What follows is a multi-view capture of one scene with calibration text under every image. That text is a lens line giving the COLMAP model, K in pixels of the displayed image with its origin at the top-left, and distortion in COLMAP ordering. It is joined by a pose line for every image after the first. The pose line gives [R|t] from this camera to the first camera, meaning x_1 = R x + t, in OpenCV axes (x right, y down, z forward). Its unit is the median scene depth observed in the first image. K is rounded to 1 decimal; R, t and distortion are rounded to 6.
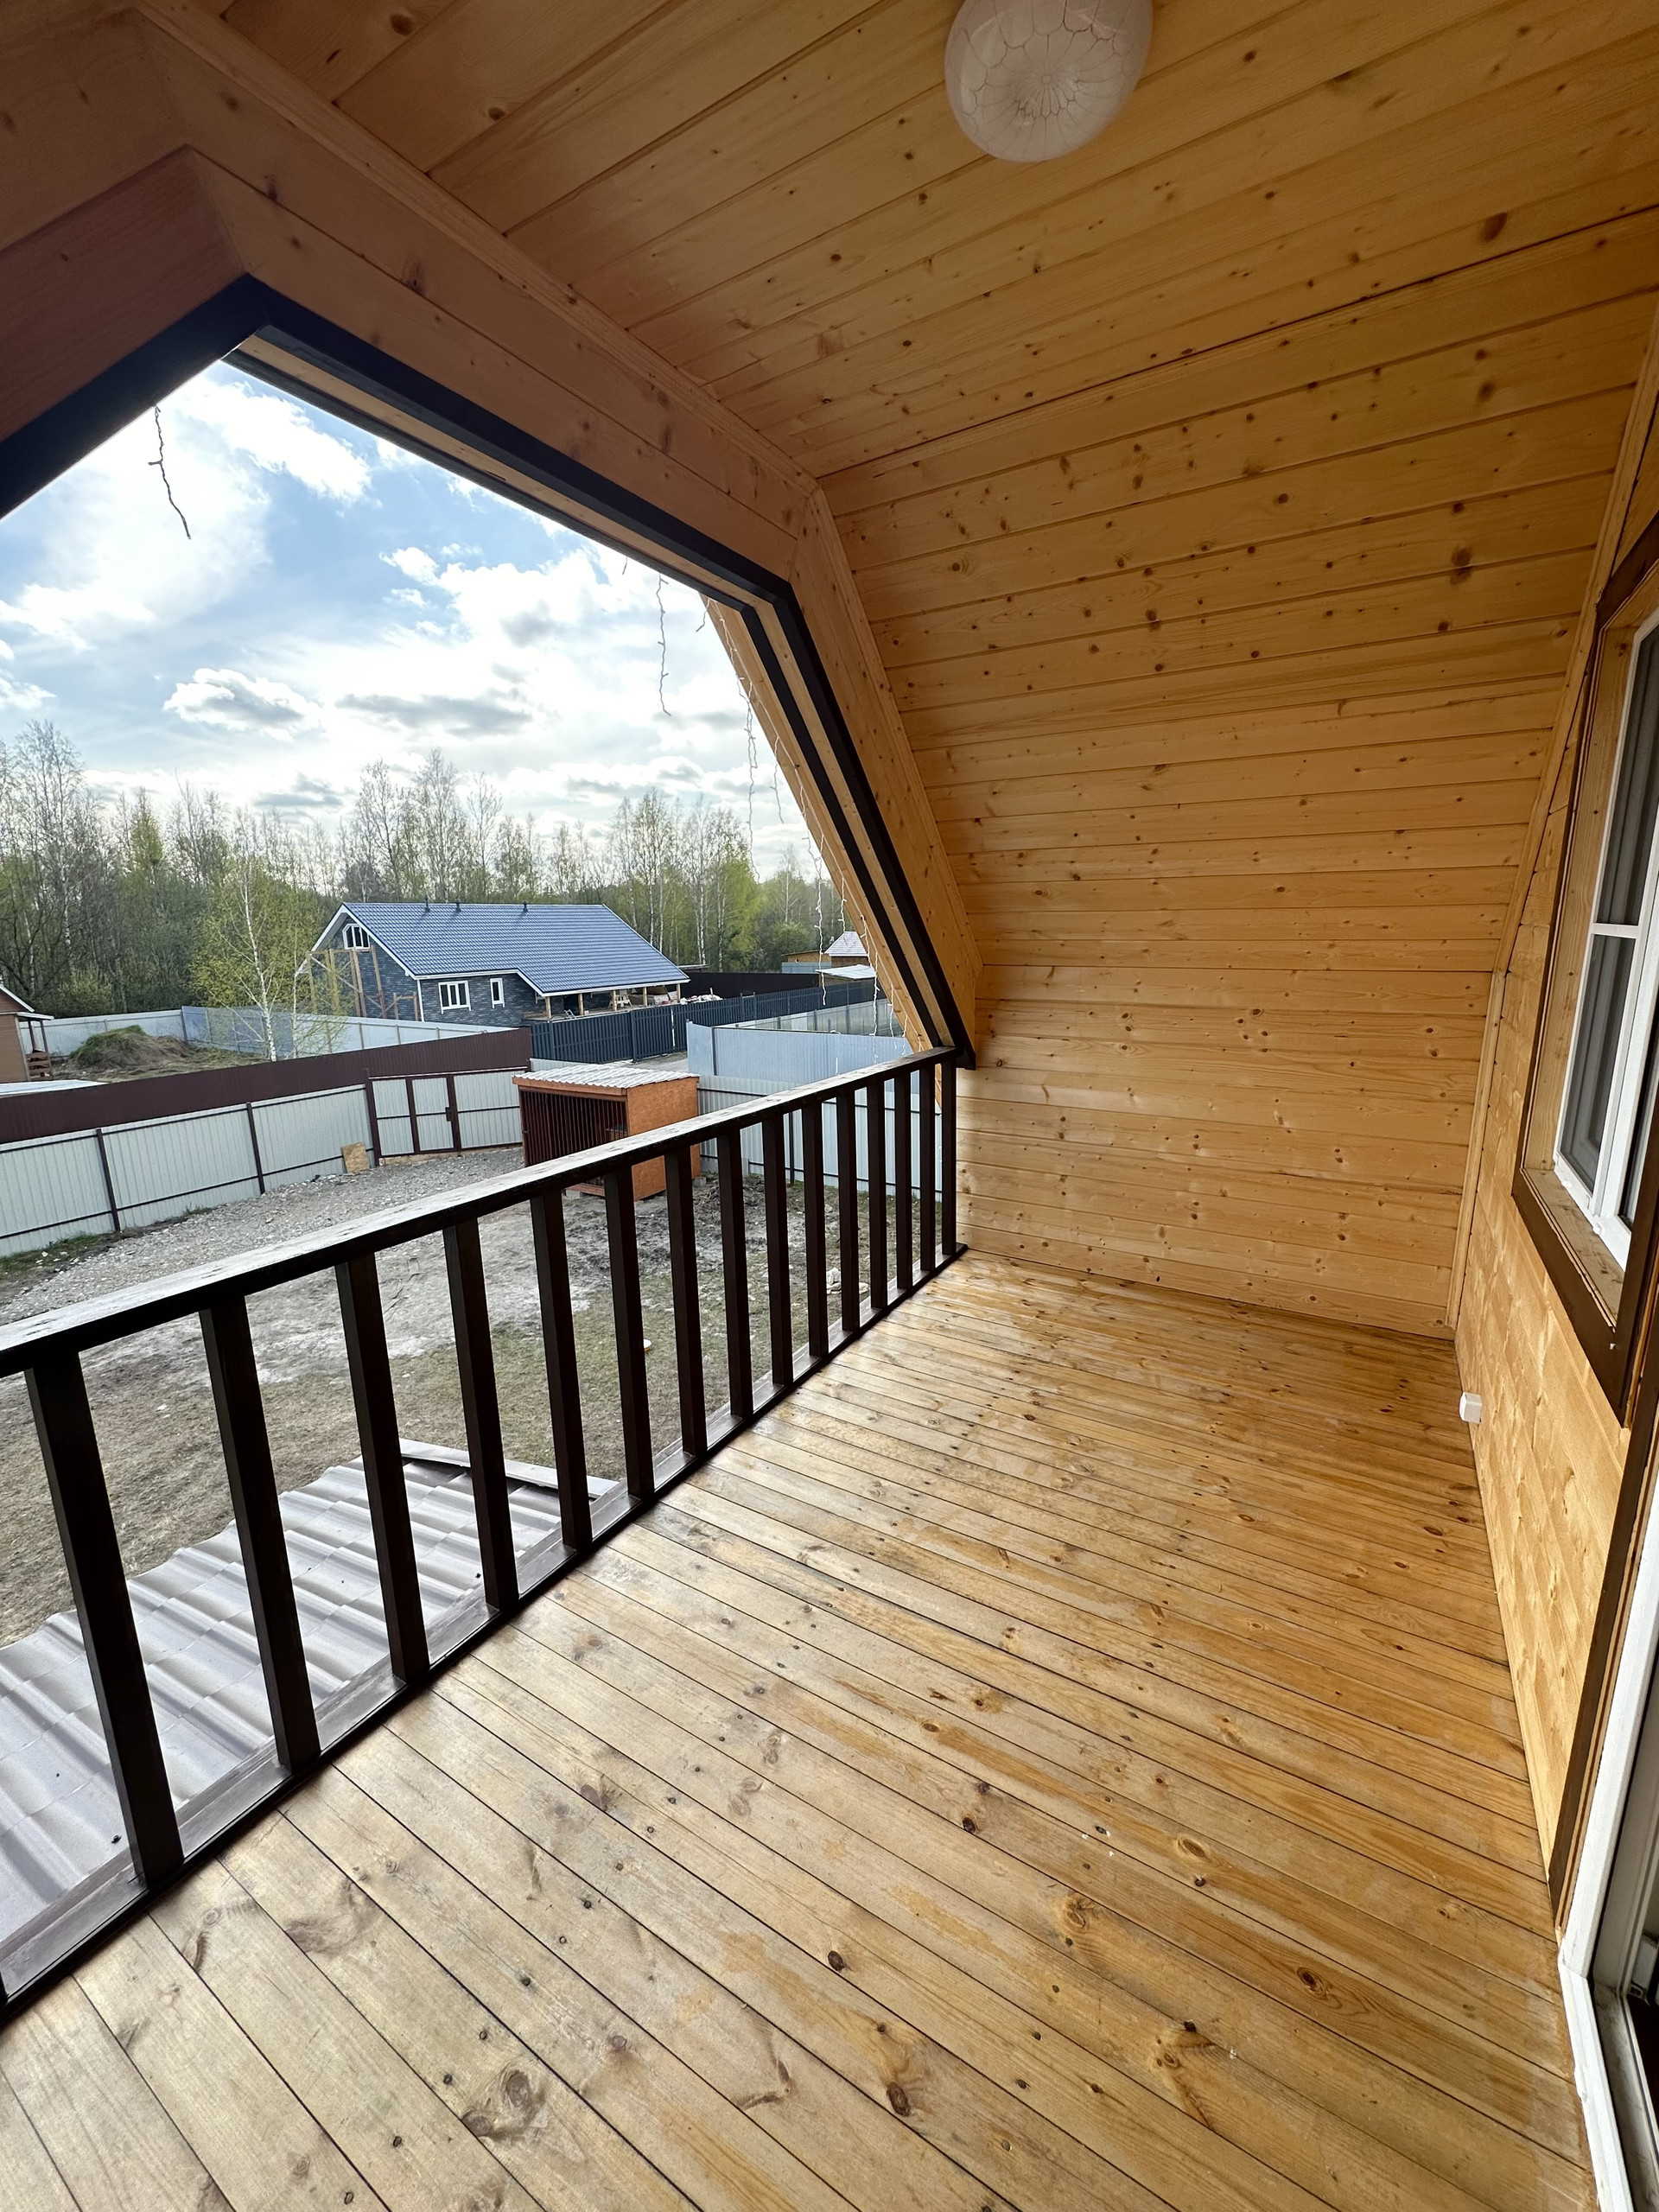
lens RADIAL K [[880.6, 0, 833.4], [0, 880.6, 1106.5], [0, 0, 1]] dist [-0.004618, 0.000961]
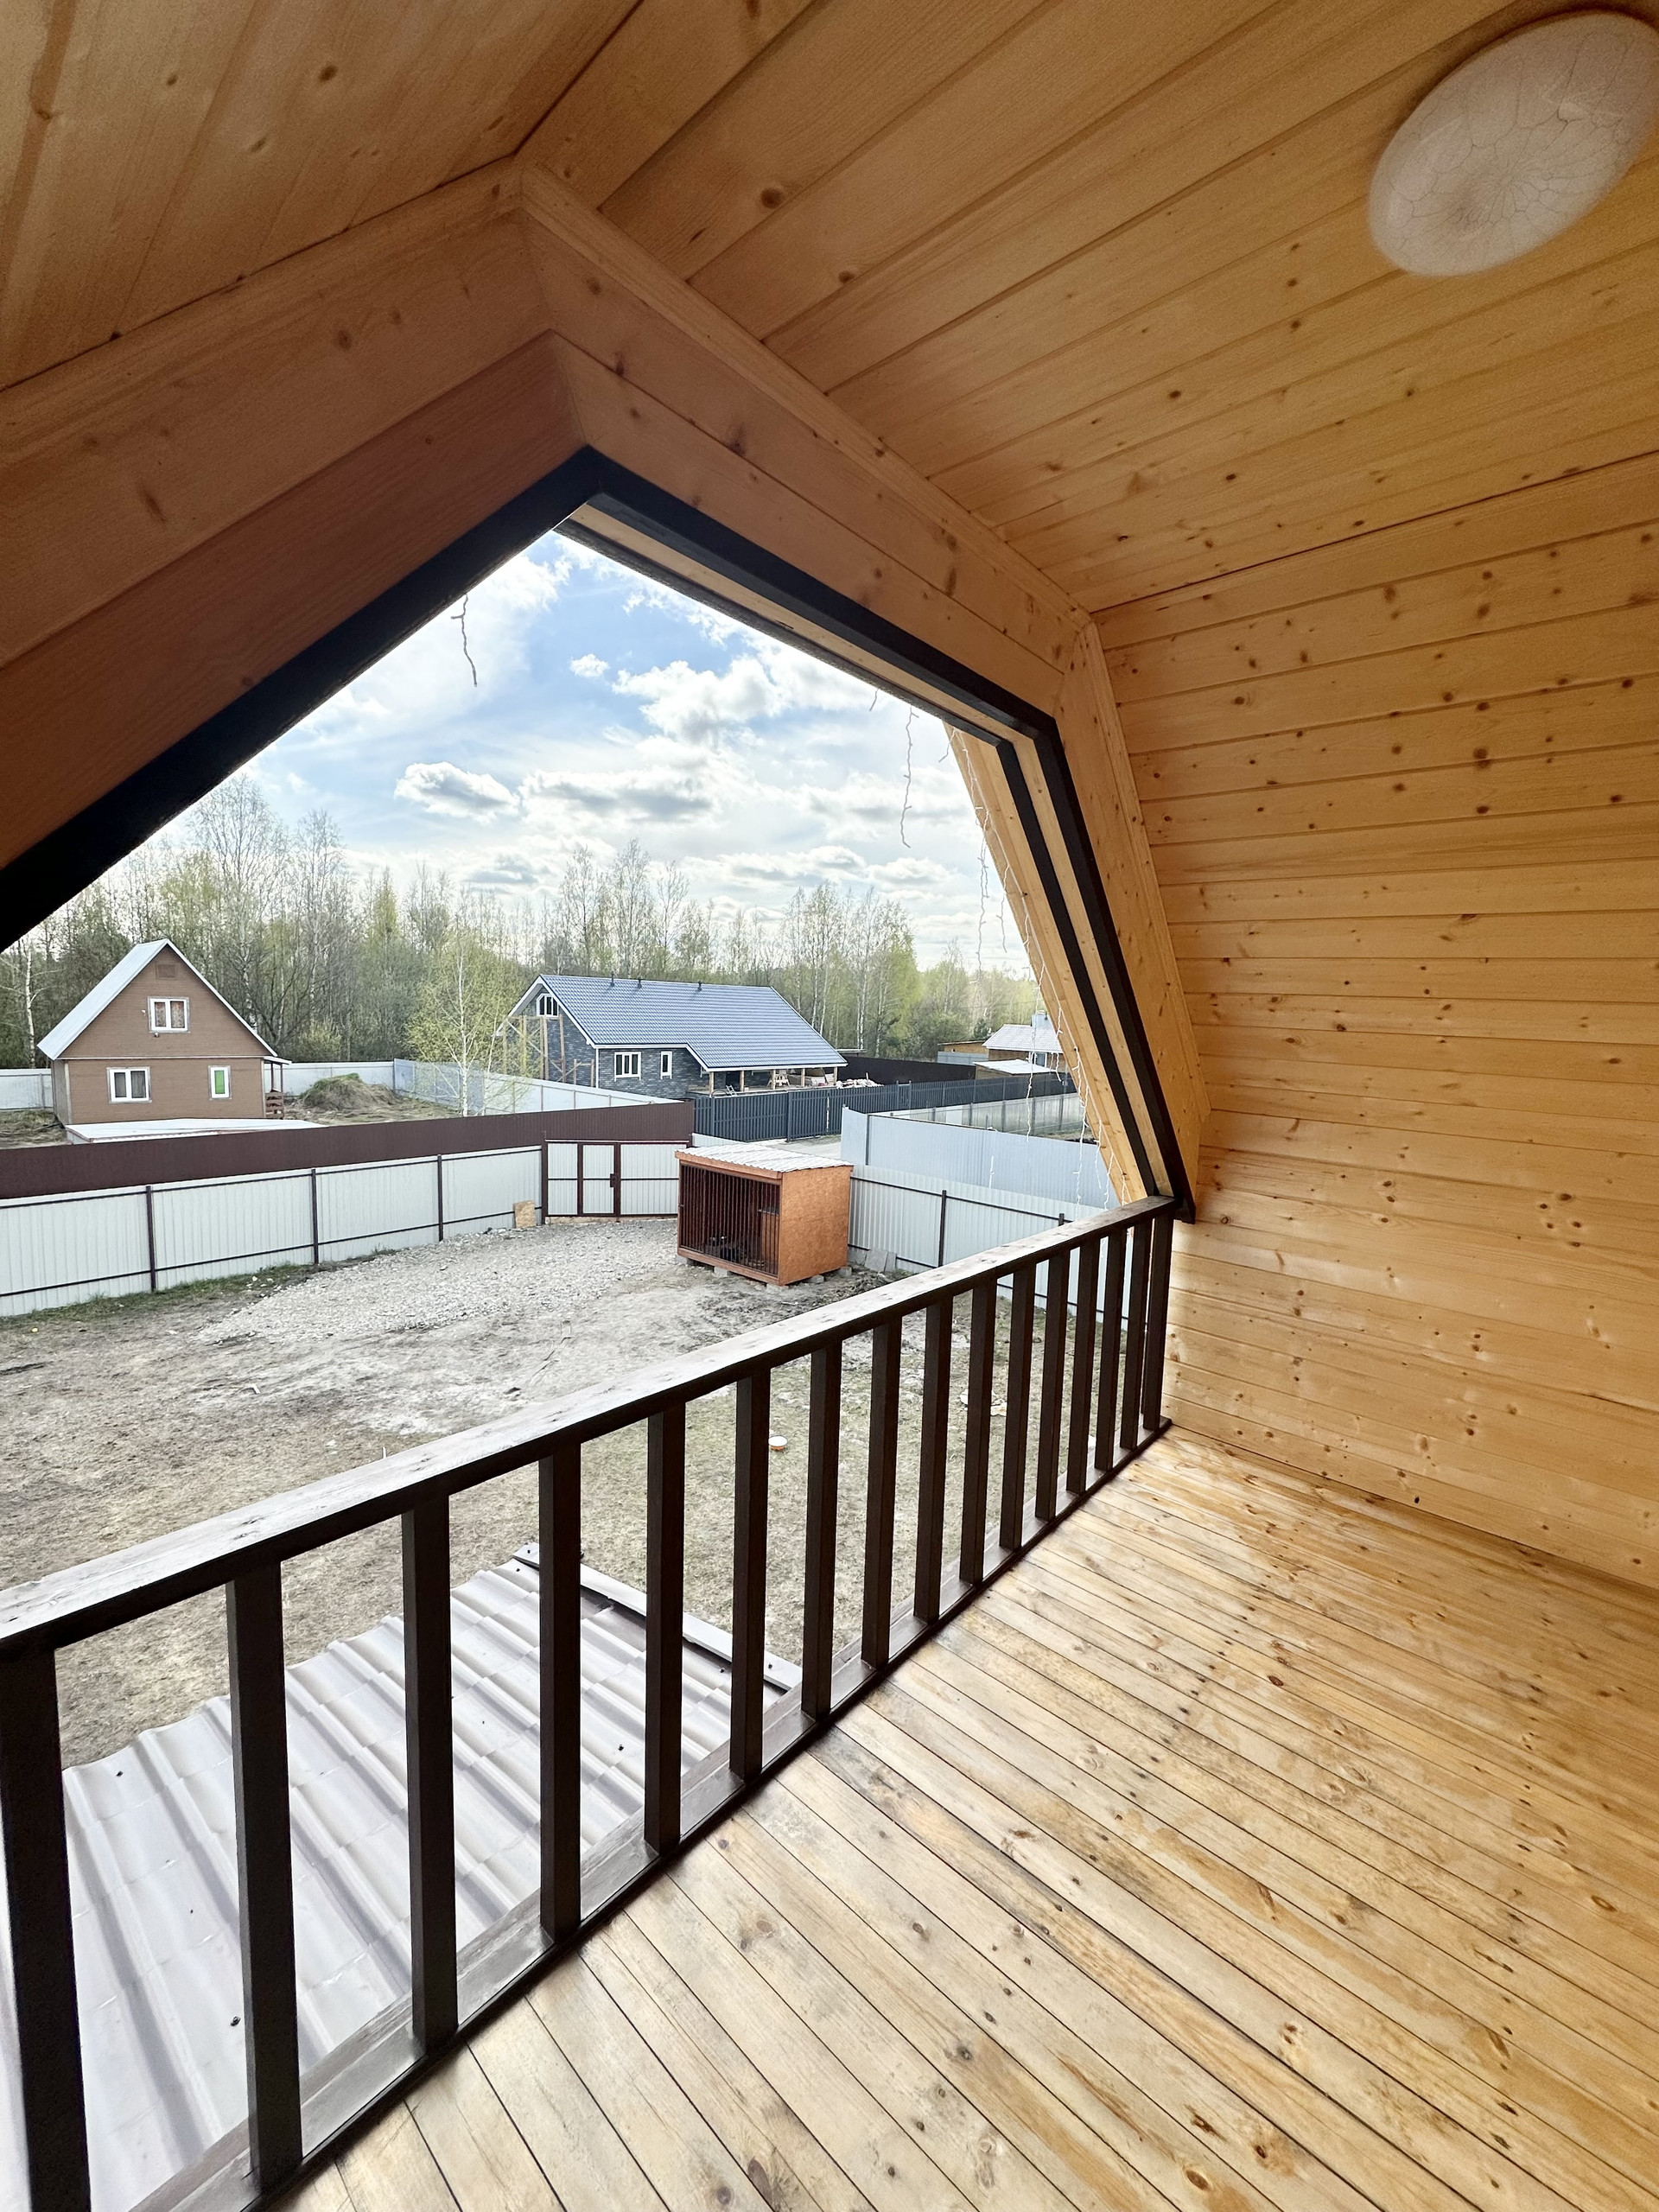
lens RADIAL K [[880.6, 0, 833.8], [0, 880.6, 1106.9], [0, 0, 1]] dist [-0.004618, 0.000961]
pose [[0.983150, 0.071102, -0.168406, -0.084580], [-0.086971, 0.992245, -0.088804, -0.071760], [0.160786, 0.101954, 0.981709, 0.072928]]
